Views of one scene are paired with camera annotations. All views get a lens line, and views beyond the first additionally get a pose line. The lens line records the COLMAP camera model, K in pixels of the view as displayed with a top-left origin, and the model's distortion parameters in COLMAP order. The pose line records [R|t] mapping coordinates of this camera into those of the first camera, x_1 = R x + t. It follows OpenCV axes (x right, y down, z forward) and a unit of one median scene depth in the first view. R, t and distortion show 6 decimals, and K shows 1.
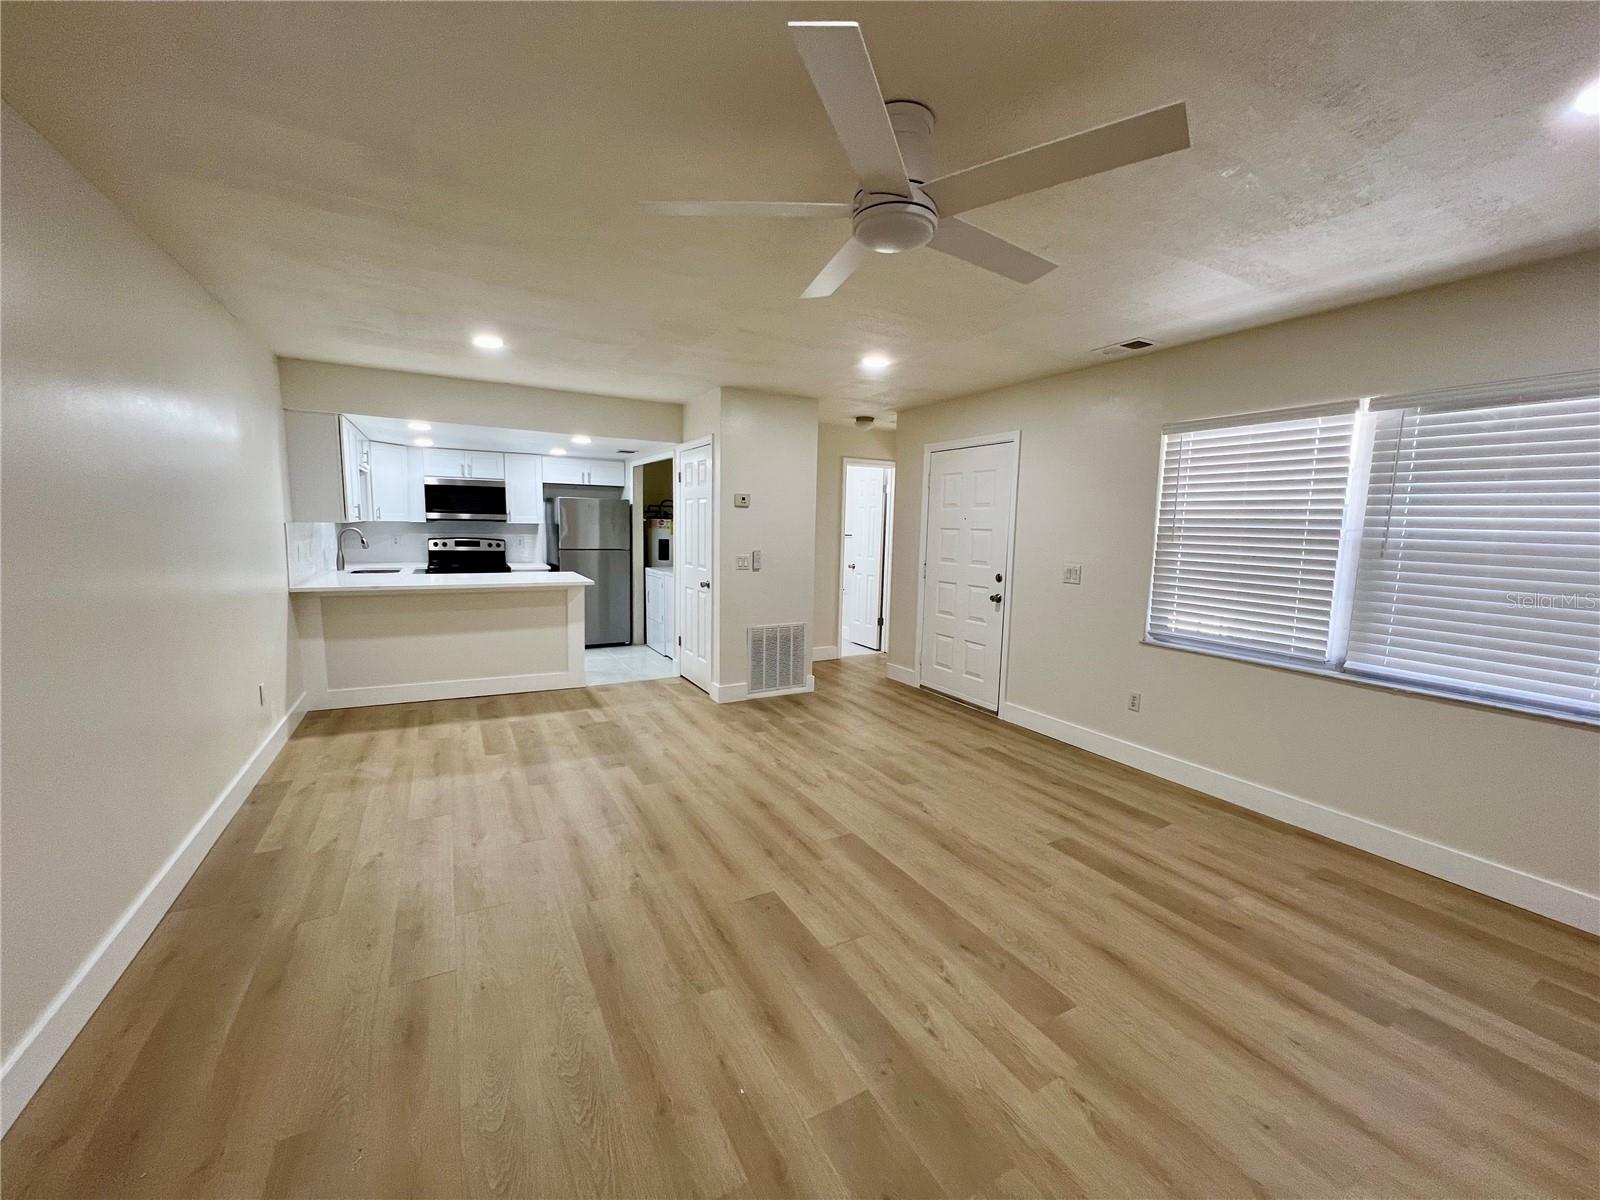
lens RADIAL K [[648.9, 0, 803.0], [0, 648.9, 601.8], [0, 0, 1]] dist [0.003156, -0.000049]
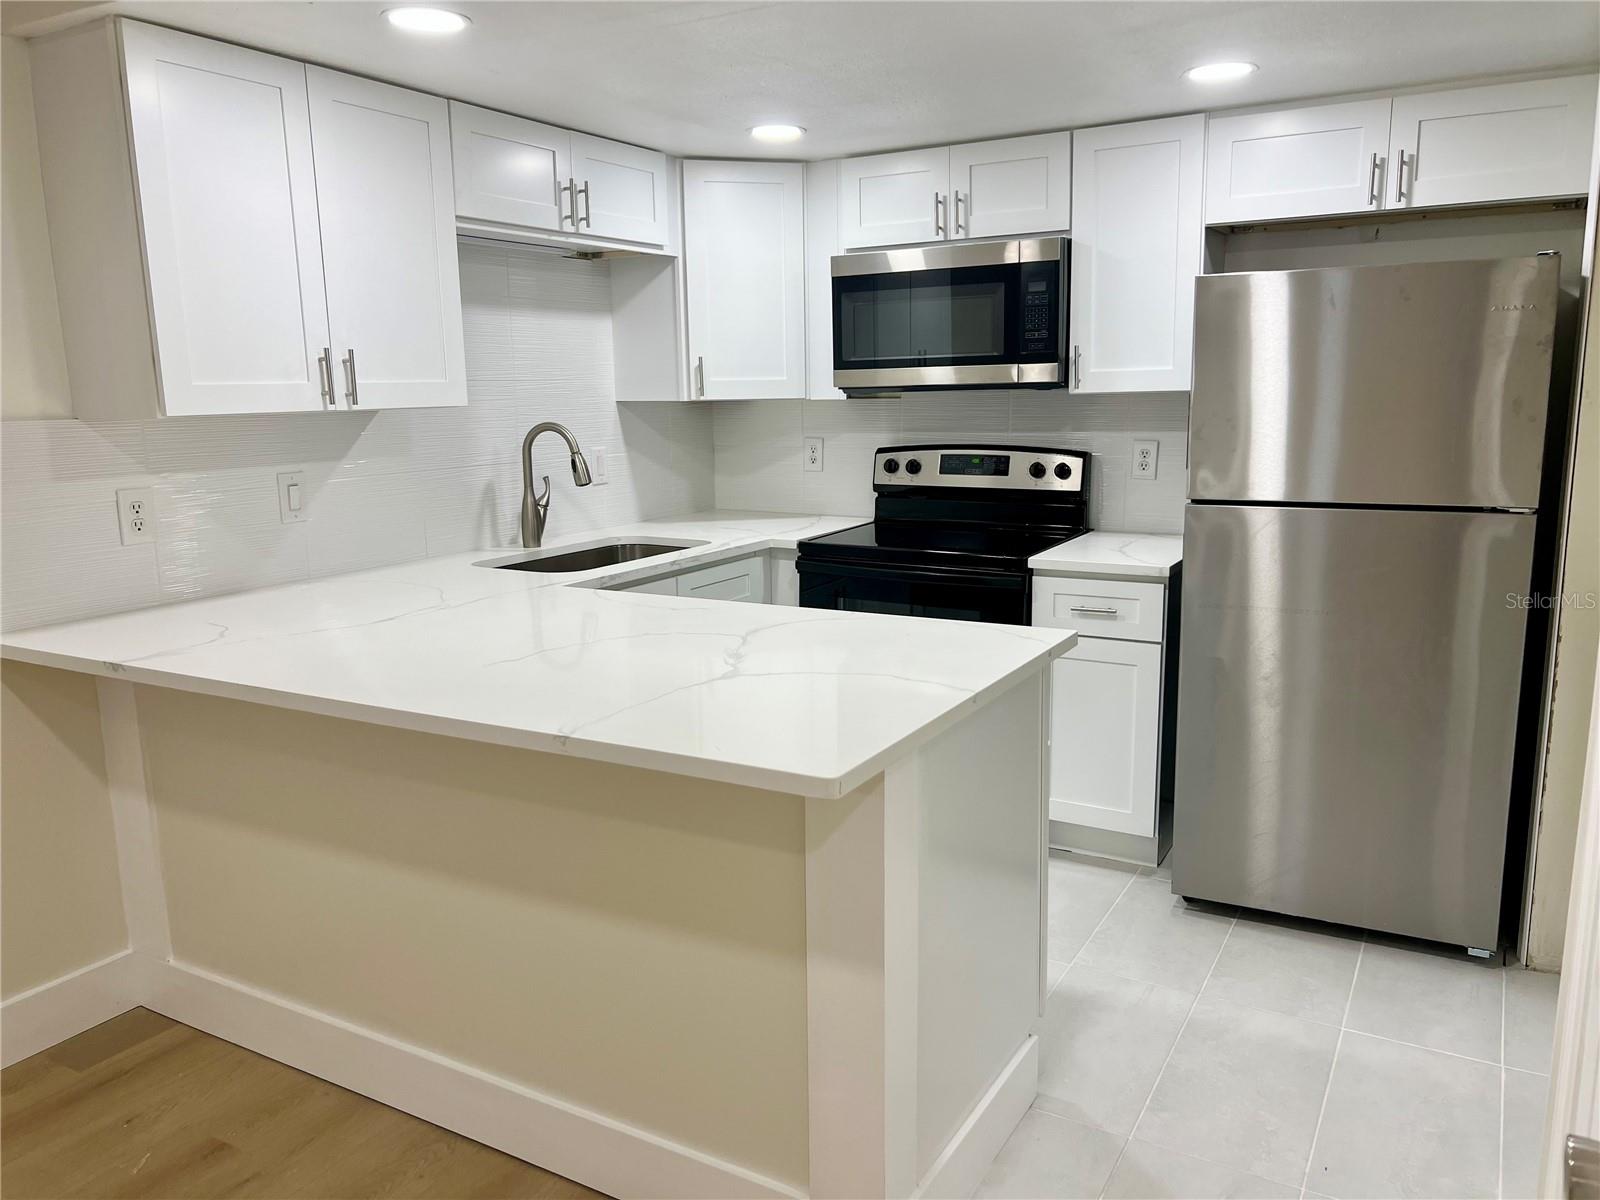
lens RADIAL K [[1206.7, 0, 800.9], [0, 1206.7, 604.9], [0, 0, 1]] dist [0.004994, -0.000348]
pose [[0.517697, 0.117978, -0.847391, -0.069130], [-0.070695, 0.992959, 0.095055, -0.072620], [0.852638, 0.010696, 0.522392, 0.636333]]
